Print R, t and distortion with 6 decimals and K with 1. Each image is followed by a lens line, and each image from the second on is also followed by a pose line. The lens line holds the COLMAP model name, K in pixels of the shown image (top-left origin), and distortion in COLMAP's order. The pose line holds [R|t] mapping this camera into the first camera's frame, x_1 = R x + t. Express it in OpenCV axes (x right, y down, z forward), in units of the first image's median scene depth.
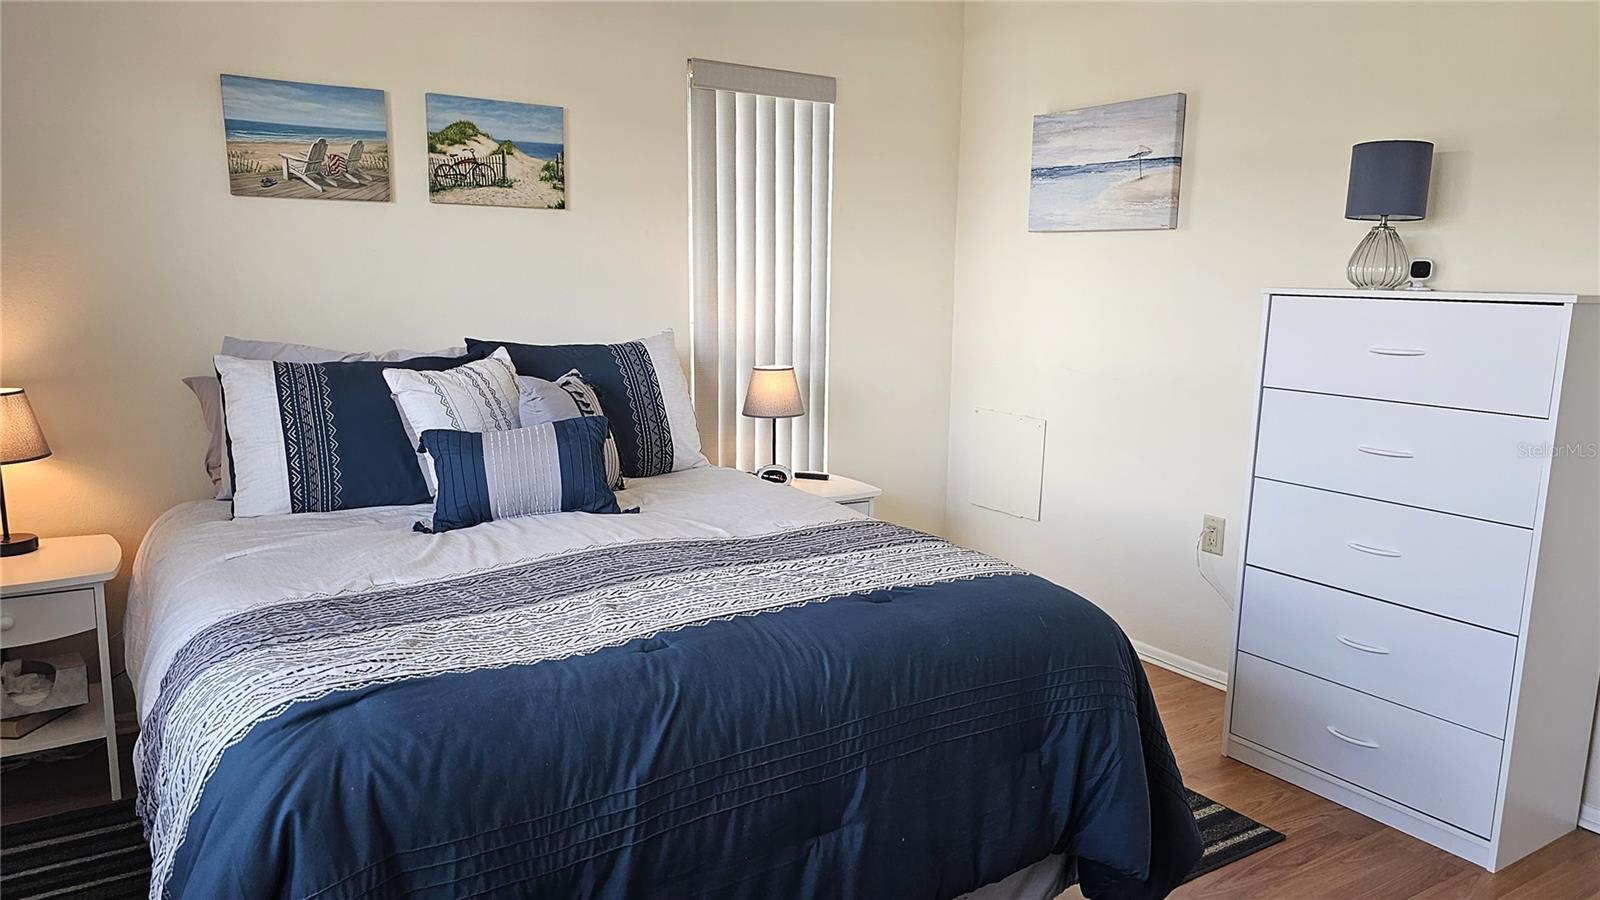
lens RADIAL K [[1072.4, 0, 788.4], [0, 1072.4, 444.9], [0, 0, 1]] dist [0.016601, -0.006887]
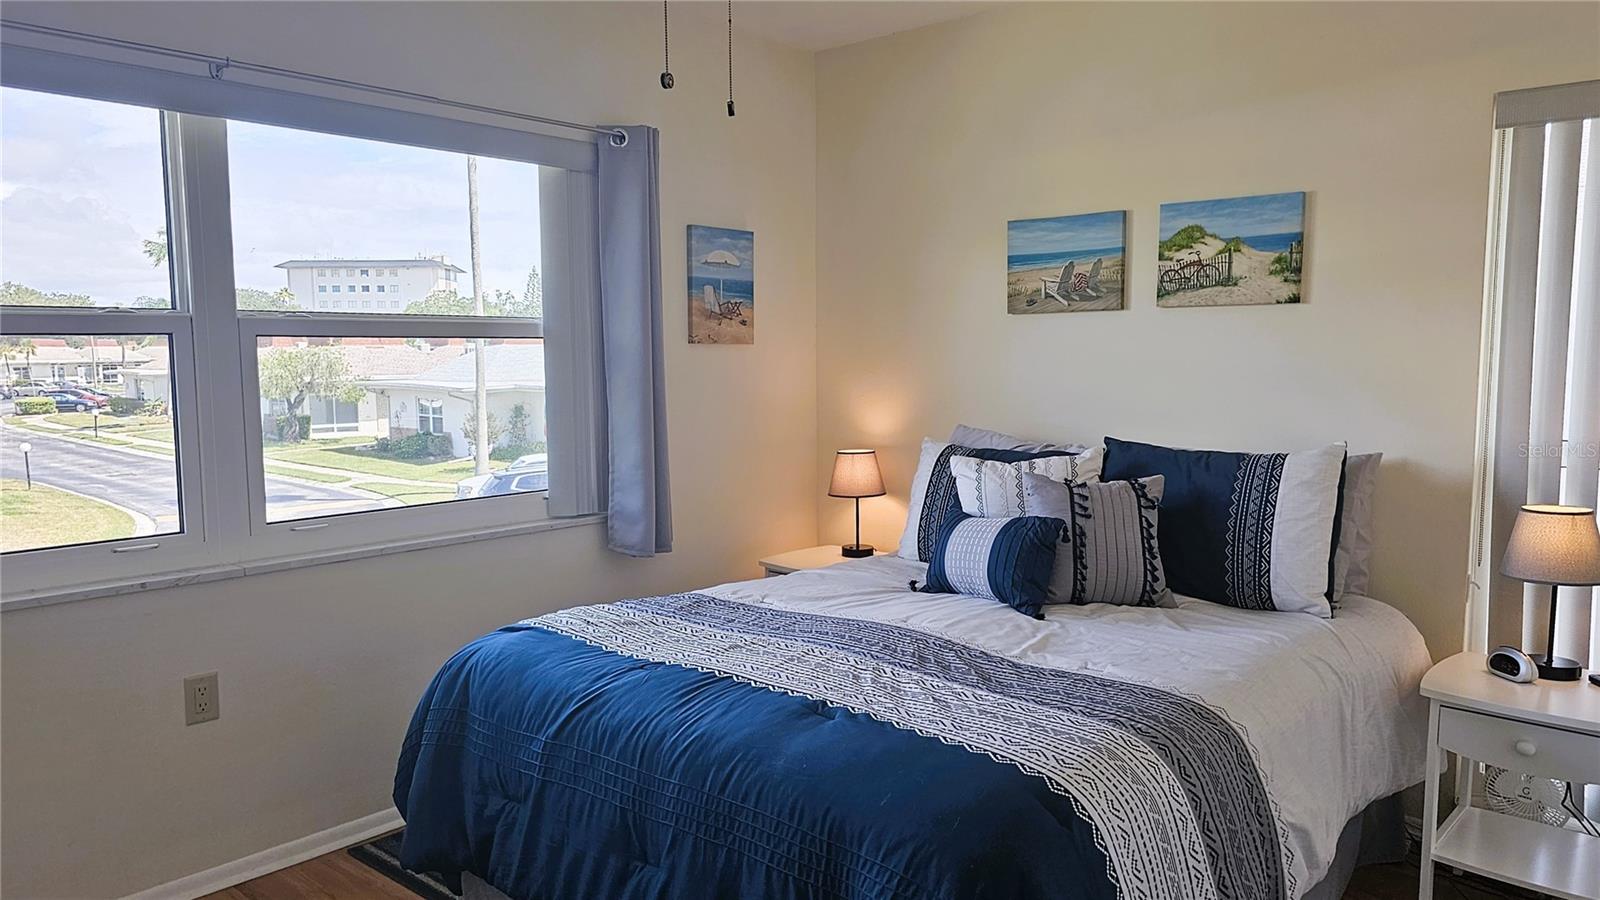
lens RADIAL K [[1072.4, 0, 802.2], [0, 1072.4, 457.6], [0, 0, 1]] dist [0.016601, -0.006887]
pose [[0.273416, 0.077733, -0.958750, 0.592496], [-0.144279, 0.988767, 0.039021, -0.072600], [0.951014, 0.127658, 0.281560, 0.399172]]
